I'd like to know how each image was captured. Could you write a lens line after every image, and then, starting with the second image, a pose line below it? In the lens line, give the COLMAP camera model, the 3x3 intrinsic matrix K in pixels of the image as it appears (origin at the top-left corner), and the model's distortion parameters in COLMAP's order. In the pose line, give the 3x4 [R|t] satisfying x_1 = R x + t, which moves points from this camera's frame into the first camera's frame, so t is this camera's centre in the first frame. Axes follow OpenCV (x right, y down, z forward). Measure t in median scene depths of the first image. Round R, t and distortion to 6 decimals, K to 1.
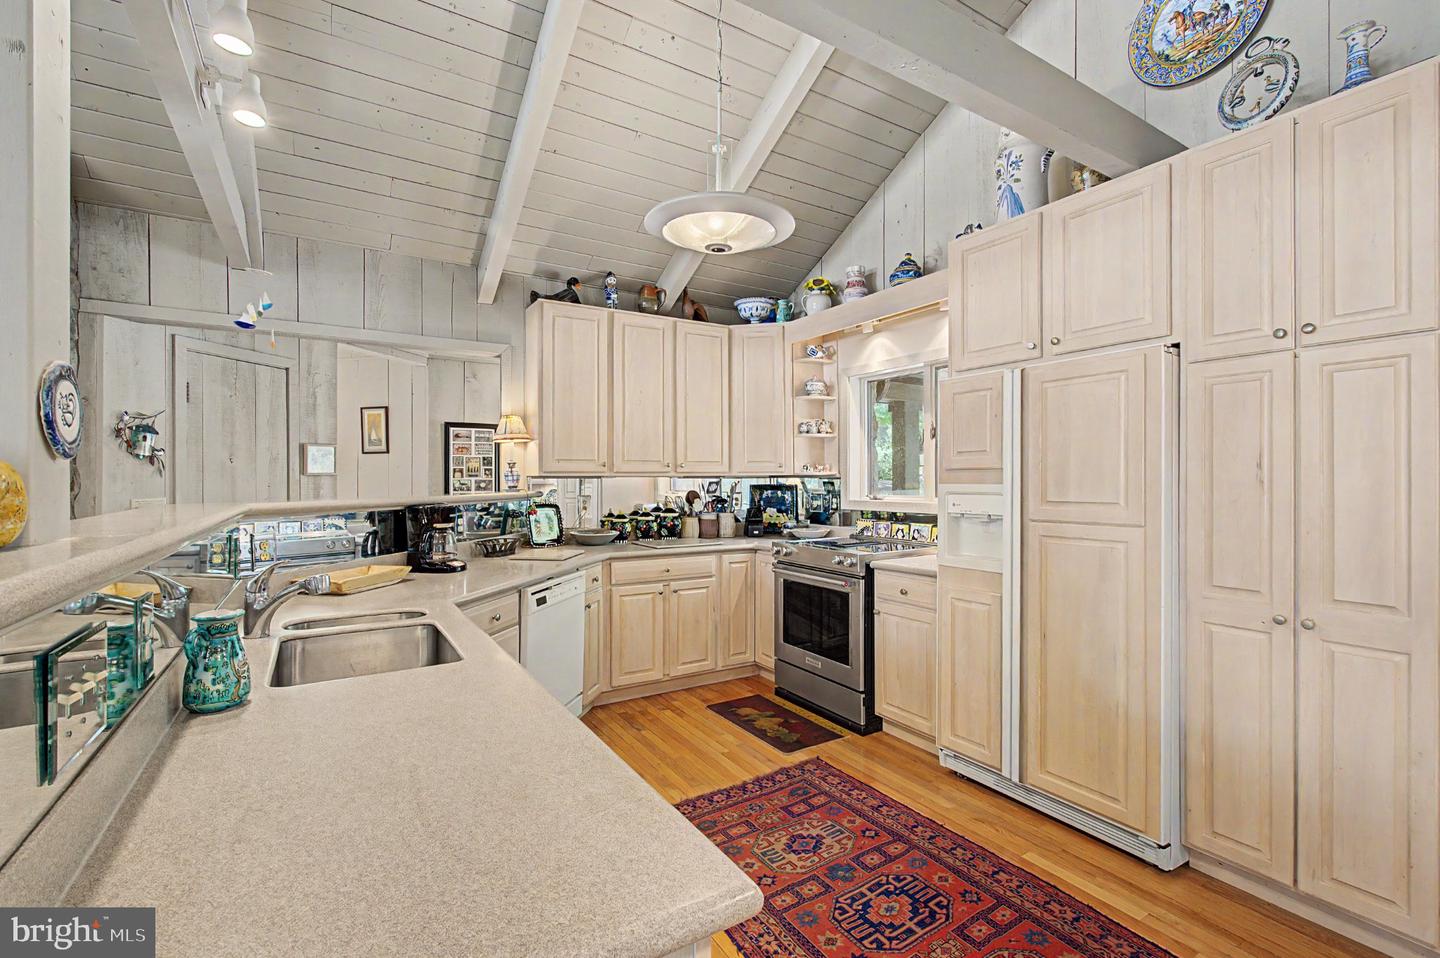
lens RADIAL K [[630.8, 0, 713.7], [0, 630.8, 481.7], [0, 0, 1]] dist [0.008209, -0.001296]
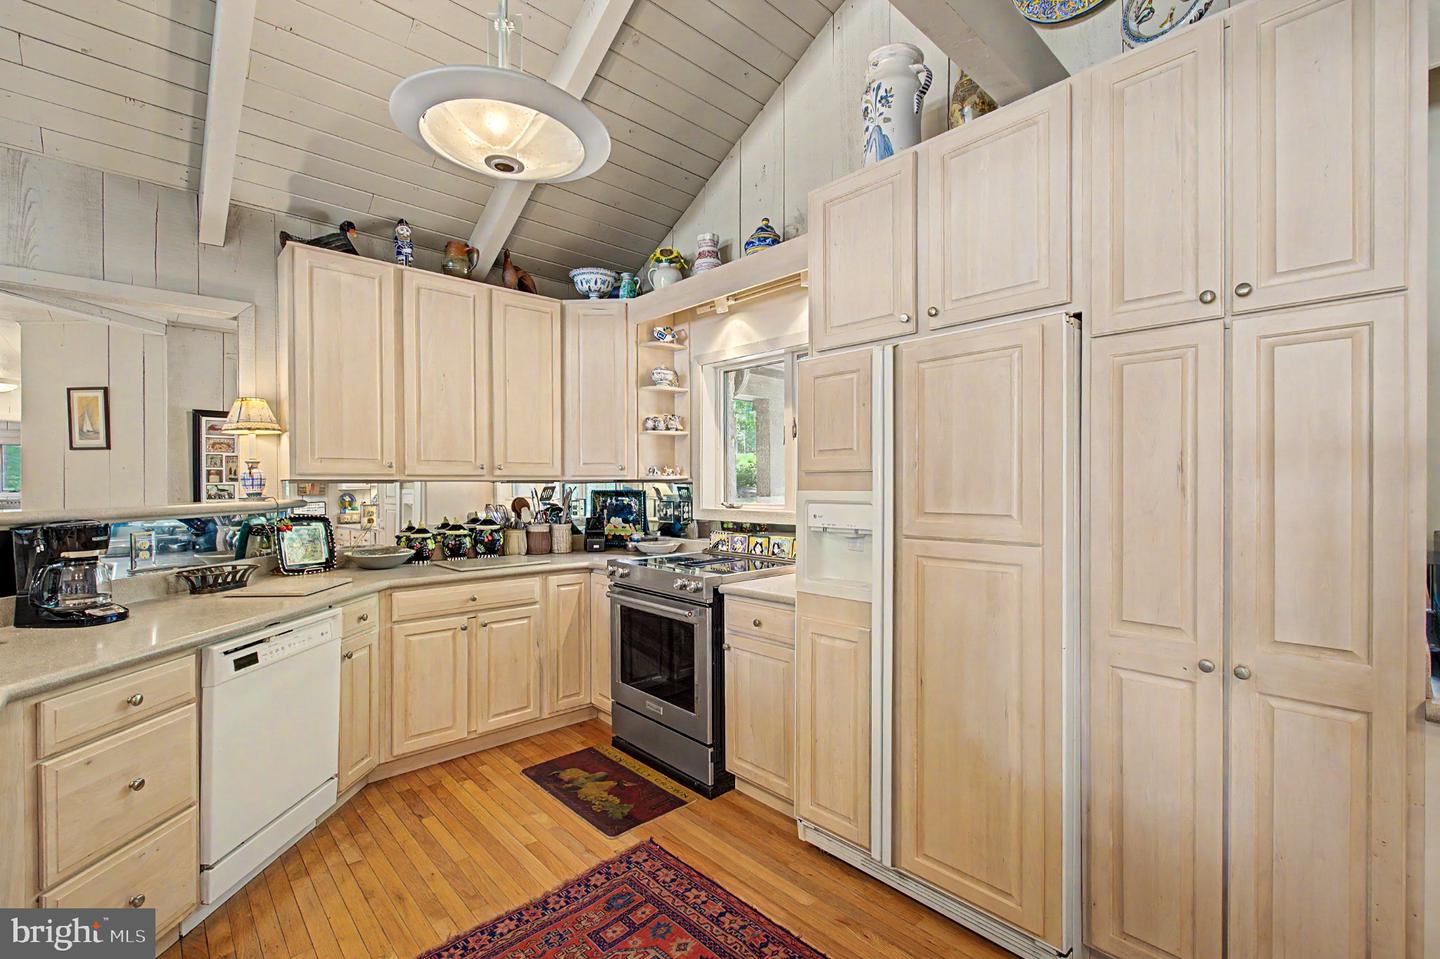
lens RADIAL K [[630.8, 0, 717.7], [0, 630.8, 481.9], [0, 0, 1]] dist [0.008209, -0.001296]
pose [[0.980301, 0.001461, 0.197503, 0.093390], [-0.000097, 0.999976, -0.006918, -0.001506], [-0.197509, 0.006763, 0.980278, 0.219849]]
